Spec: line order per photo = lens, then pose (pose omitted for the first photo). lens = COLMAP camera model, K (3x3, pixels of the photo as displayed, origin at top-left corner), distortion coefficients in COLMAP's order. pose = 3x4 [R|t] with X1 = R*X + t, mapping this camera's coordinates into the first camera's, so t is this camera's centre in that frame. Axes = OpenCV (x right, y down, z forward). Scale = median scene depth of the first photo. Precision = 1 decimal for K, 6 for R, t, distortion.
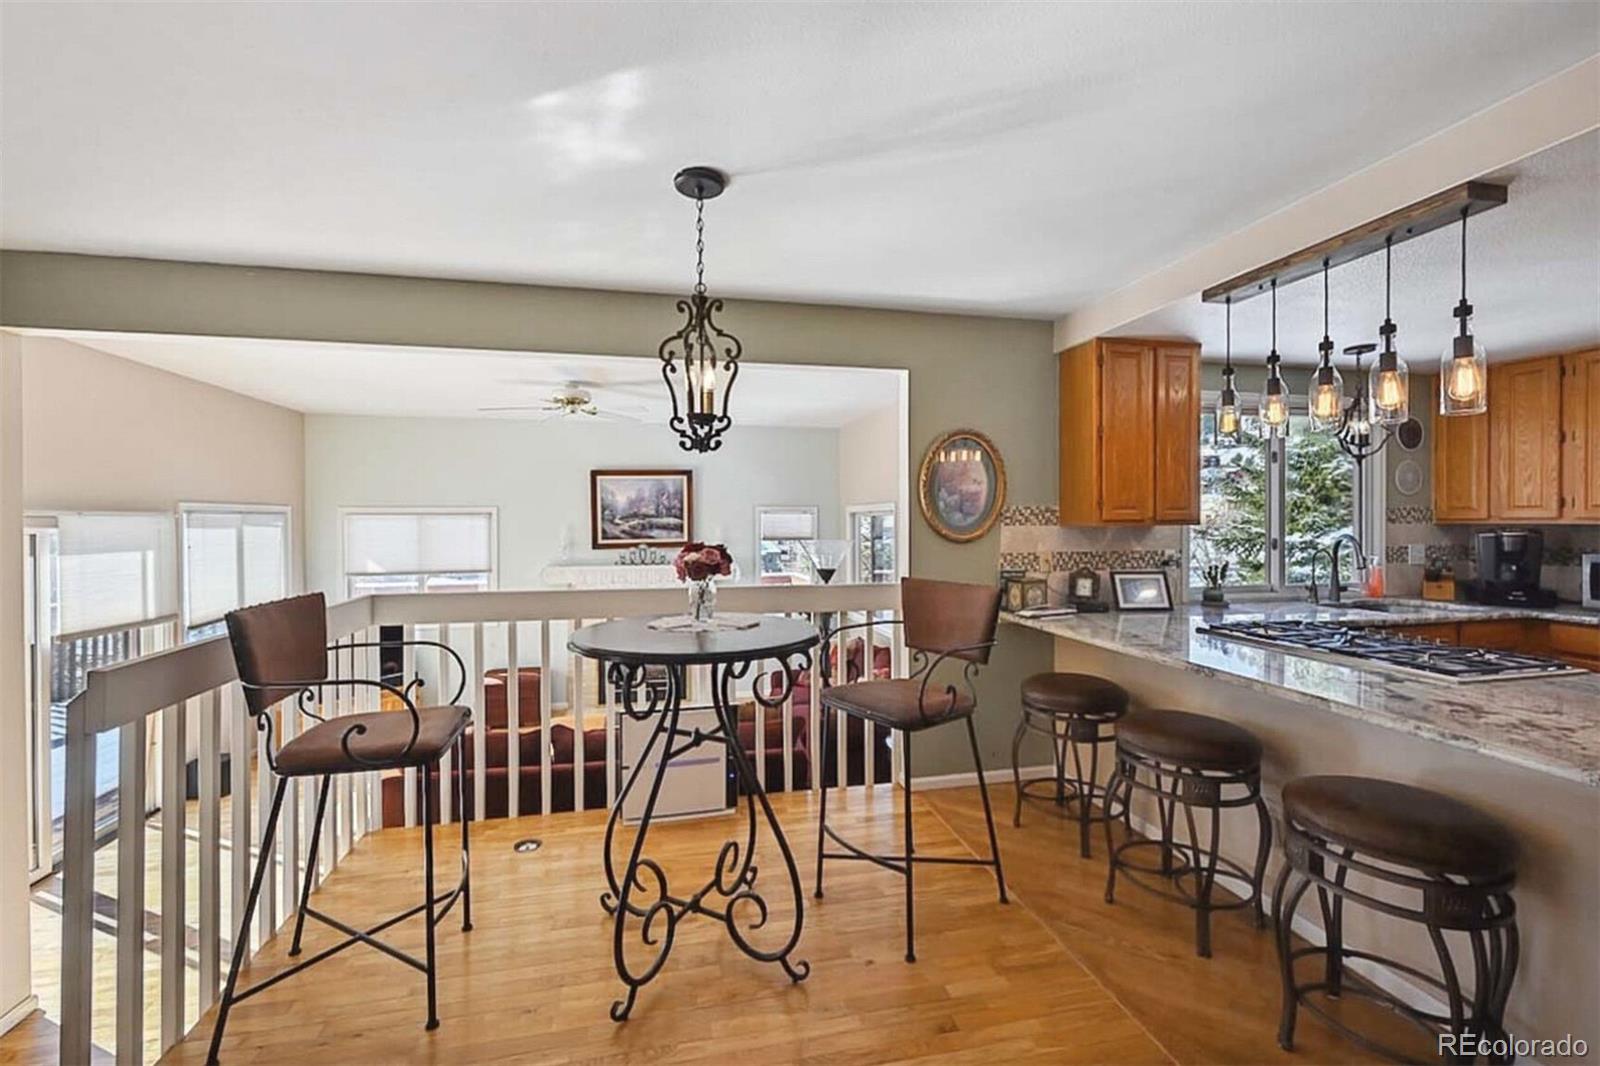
lens RADIAL K [[649.4, 0, 793.1], [0, 649.4, 525.3], [0, 0, 1]] dist [-0.000339, 0.000083]
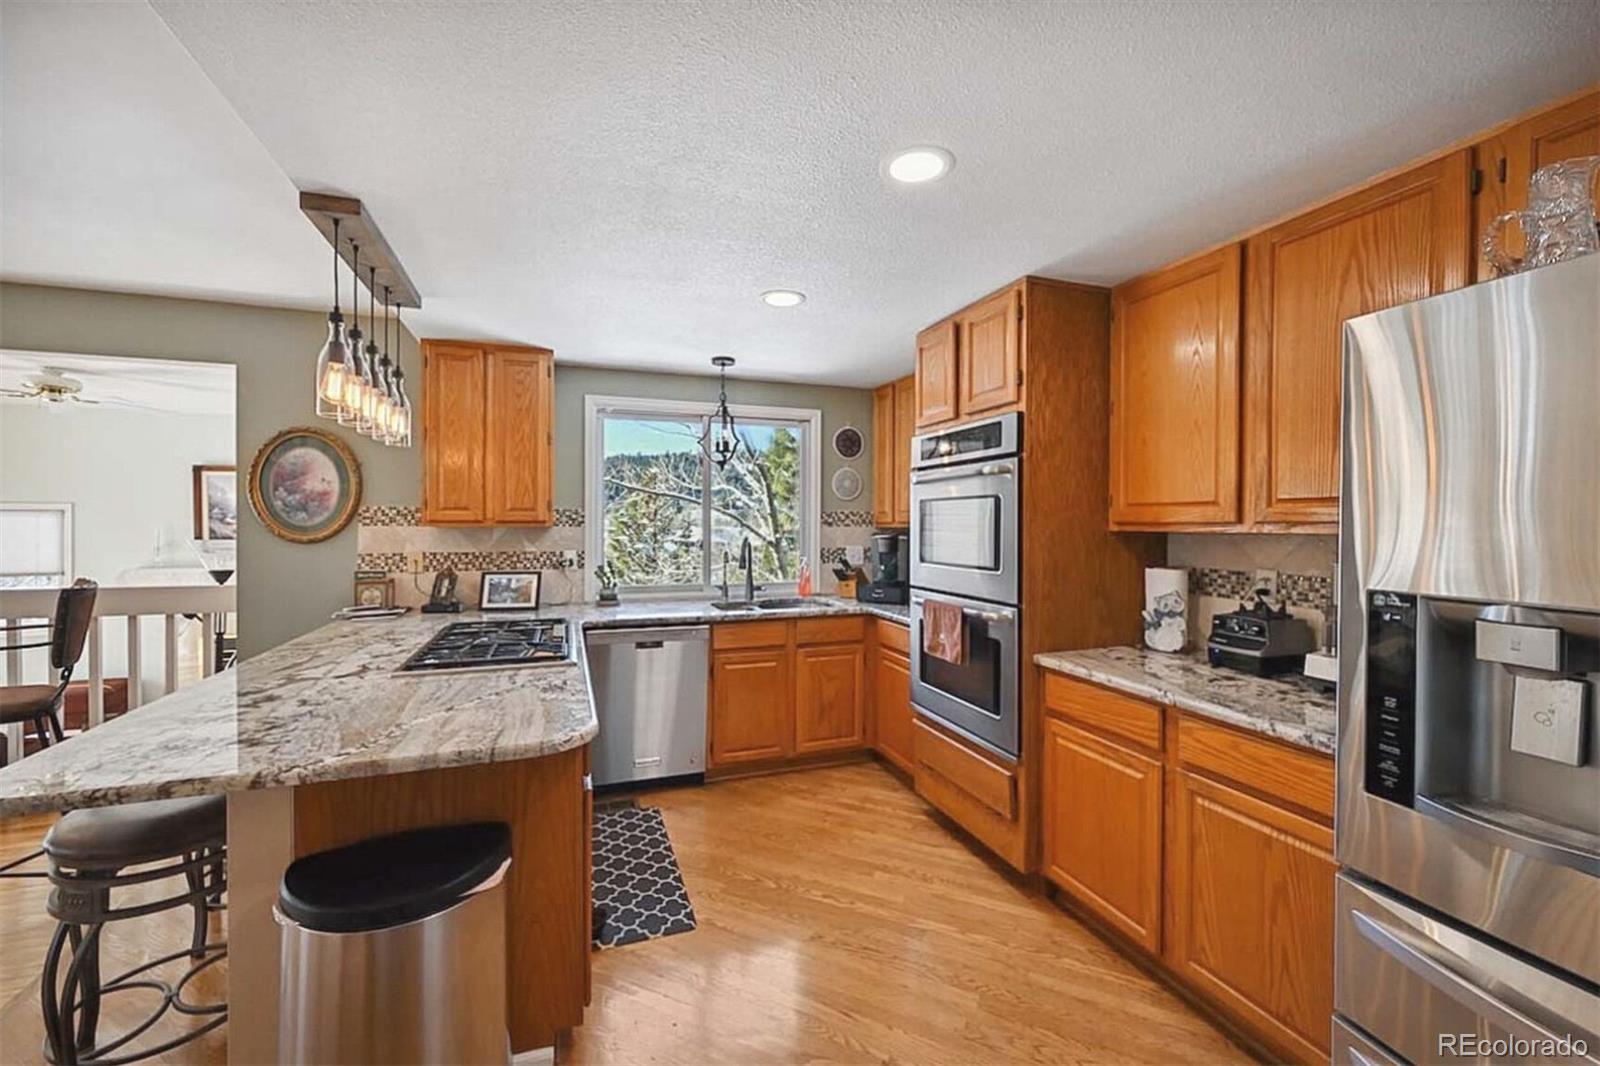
lens RADIAL K [[649.4, 0, 793.1], [0, 649.4, 525.3], [0, 0, 1]] dist [-0.000339, 0.000083]
pose [[0.992263, 0.006300, 0.123996, 0.838265], [-0.005869, 0.999975, -0.003844, -0.000297], [-0.124017, 0.003086, 0.992275, -0.062174]]
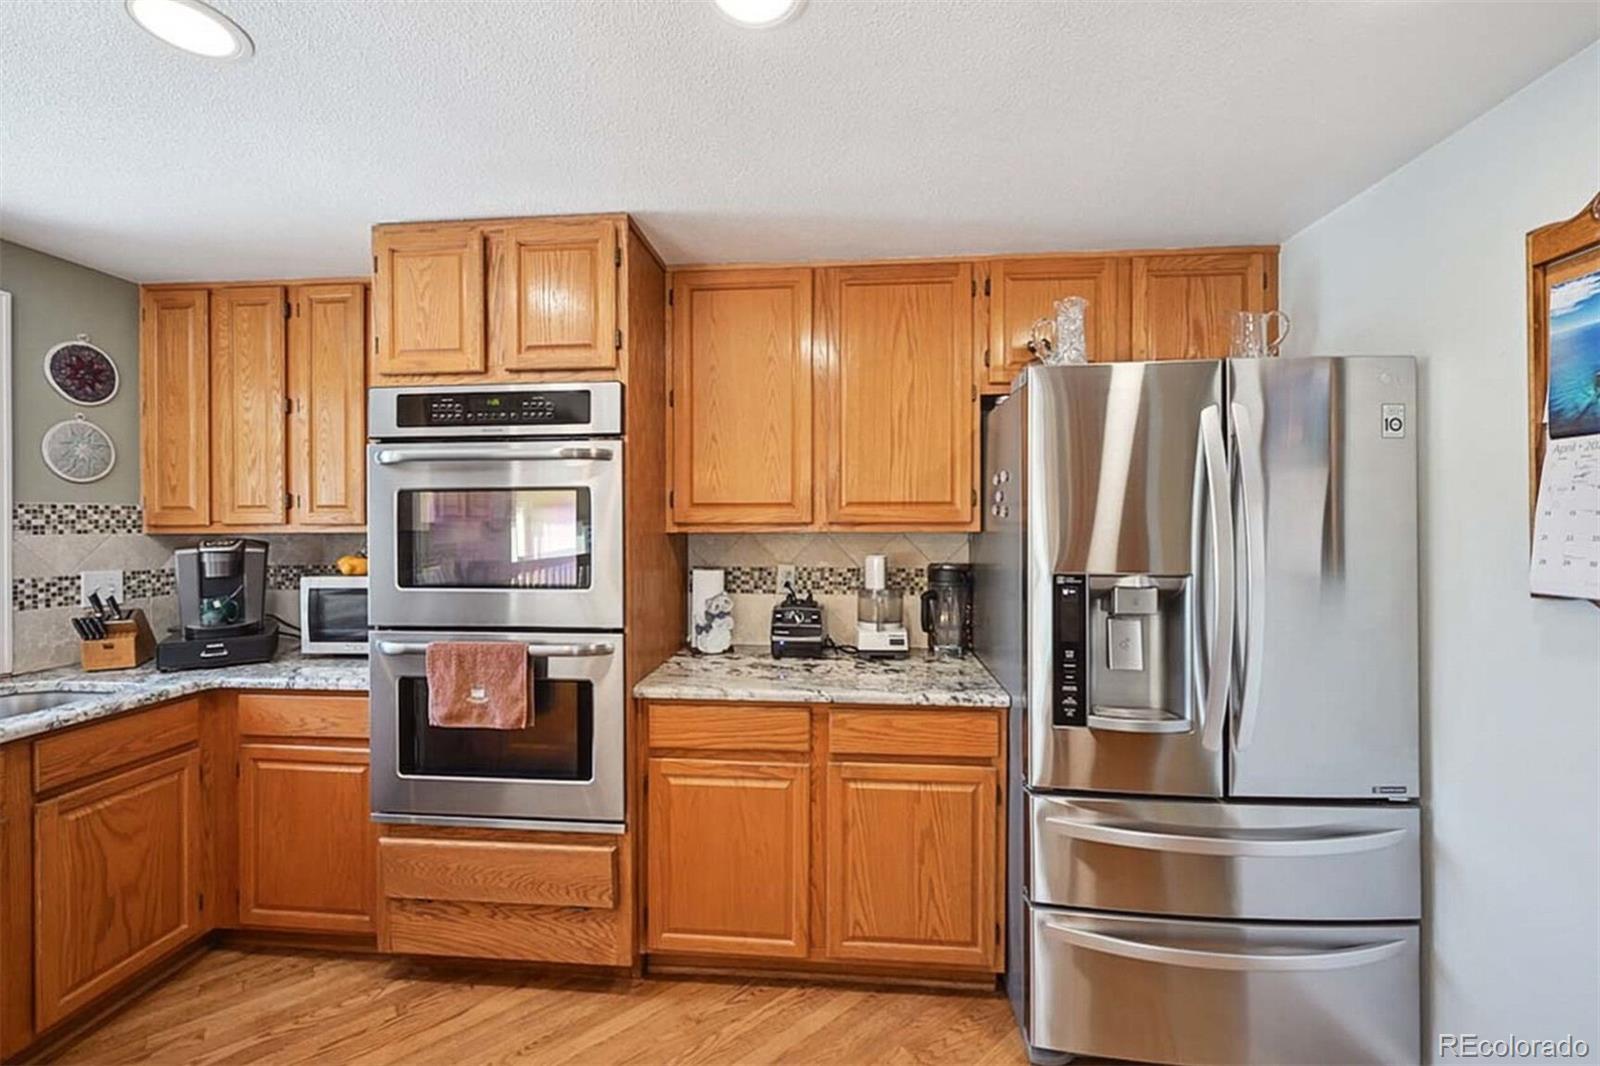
lens RADIAL K [[649.4, 0, 793.1], [0, 649.4, 525.3], [0, 0, 1]] dist [-0.000339, 0.000083]
pose [[0.295890, 0.000508, 0.955222, 0.688848], [0.009244, 0.999952, -0.003395, -0.002891], [-0.955177, 0.009835, 0.295871, 0.291282]]
